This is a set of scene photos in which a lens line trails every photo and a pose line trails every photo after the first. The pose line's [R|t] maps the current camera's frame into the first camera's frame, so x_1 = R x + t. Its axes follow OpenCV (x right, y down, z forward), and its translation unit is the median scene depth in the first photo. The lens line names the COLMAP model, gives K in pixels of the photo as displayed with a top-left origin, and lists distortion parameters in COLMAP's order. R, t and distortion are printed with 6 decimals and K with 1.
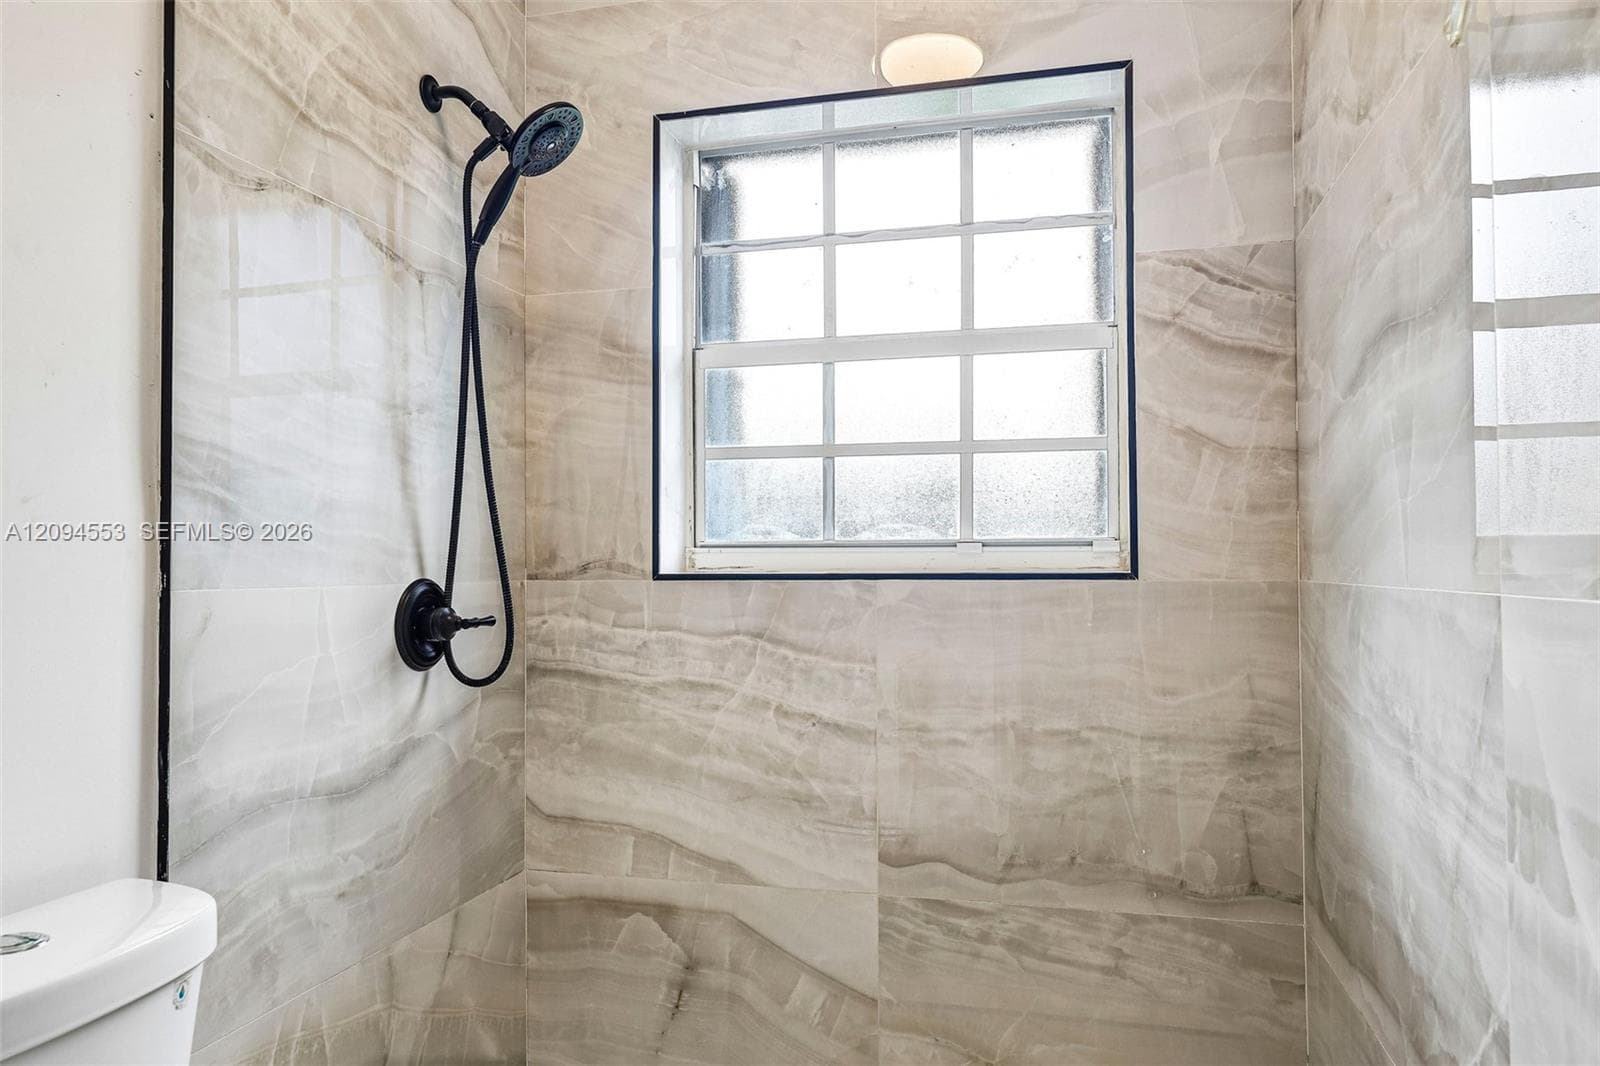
lens RADIAL K [[1053.6, 0, 801.5], [0, 1053.6, 534.3], [0, 0, 1]] dist [0.003888, -0.002432]
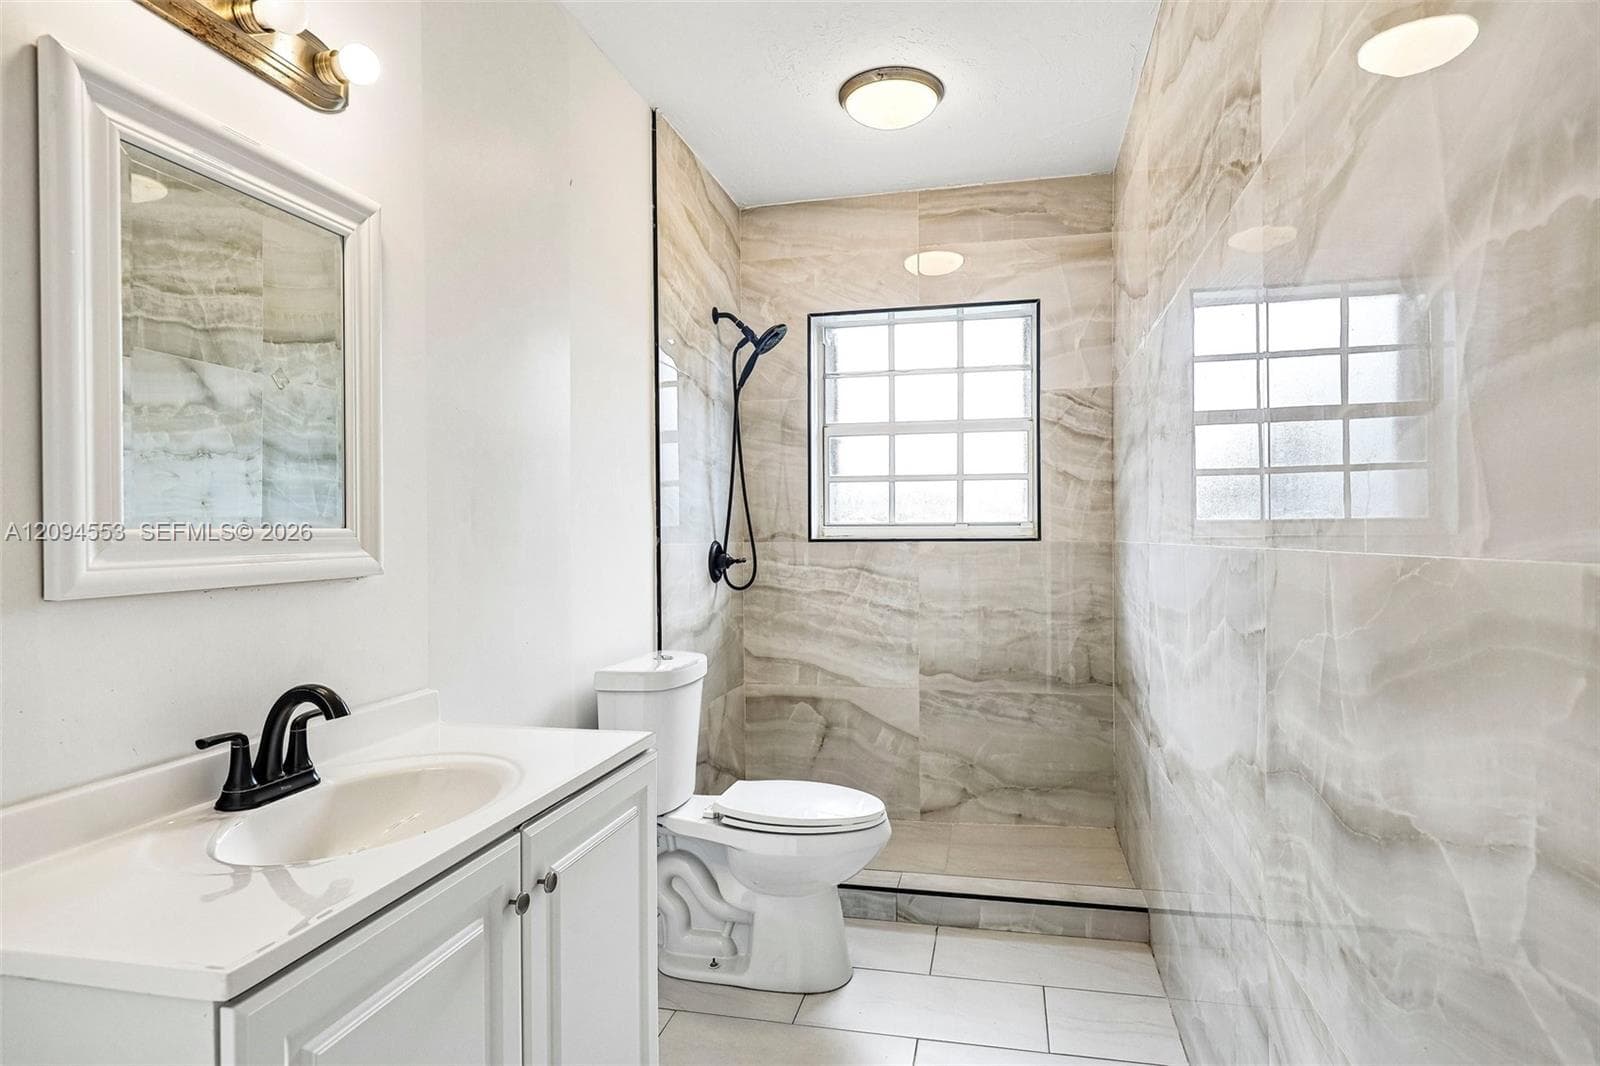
lens RADIAL K [[897.3, 0, 798.9], [0, 897.3, 532.7], [0, 0, 1]] dist [0.001626, 0.000135]
pose [[0.999814, -0.000479, 0.019269, -0.207295], [0.000037, 0.999736, 0.022971, -0.015965], [-0.019275, -0.022966, 0.999550, -0.808262]]
